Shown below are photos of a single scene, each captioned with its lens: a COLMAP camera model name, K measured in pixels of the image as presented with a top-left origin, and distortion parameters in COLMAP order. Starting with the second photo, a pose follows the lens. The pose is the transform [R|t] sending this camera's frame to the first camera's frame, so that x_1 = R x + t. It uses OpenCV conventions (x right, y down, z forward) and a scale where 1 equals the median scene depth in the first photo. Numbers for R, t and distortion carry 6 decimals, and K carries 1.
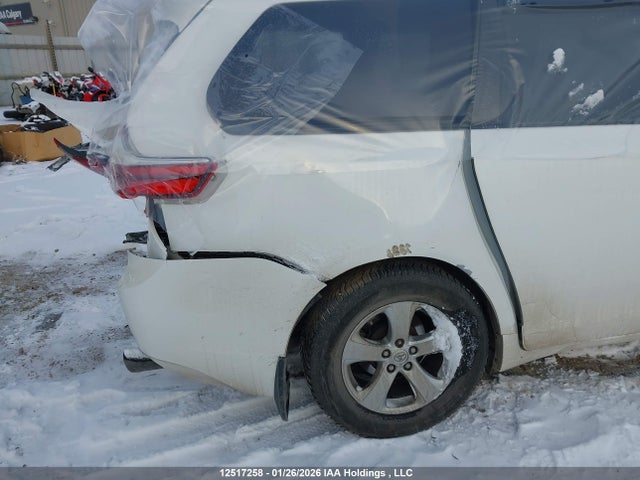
lens RADIAL K [[501.1, 0, 320.0], [0, 501.1, 240.0], [0, 0, 1]] dist [0.006525, 0.000556]
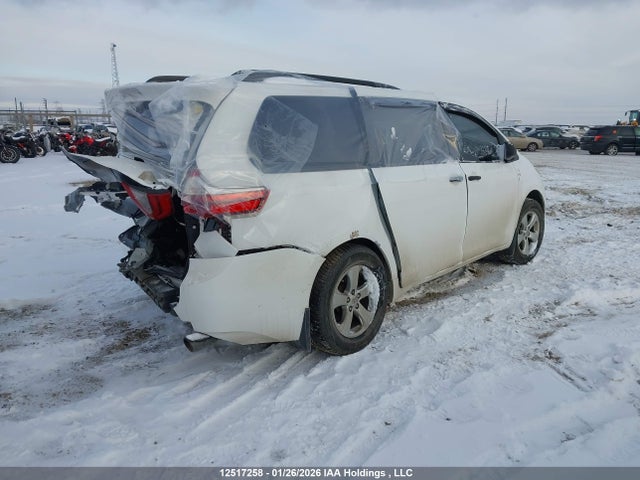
lens RADIAL K [[501.5, 0, 320.0], [0, 501.5, 240.0], [0, 0, 1]] dist [0.076430, -0.081629]
pose [[0.802965, -0.102926, 0.587072, -0.934362], [0.178613, 0.981262, -0.072260, 0.138215], [-0.568634, 0.162881, 0.806303, -0.345121]]
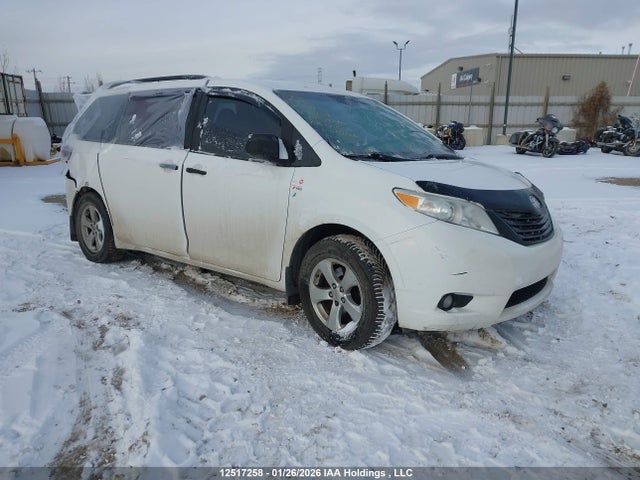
lens RADIAL K [[501.5, 0, 320.0], [0, 501.5, 240.0], [0, 0, 1]] dist [0.076430, -0.081629]
pose [[0.627200, 0.205204, -0.751340, 2.933225], [-0.278197, 0.960056, 0.029976, -0.111806], [0.727480, 0.190220, 0.659234, 0.149104]]
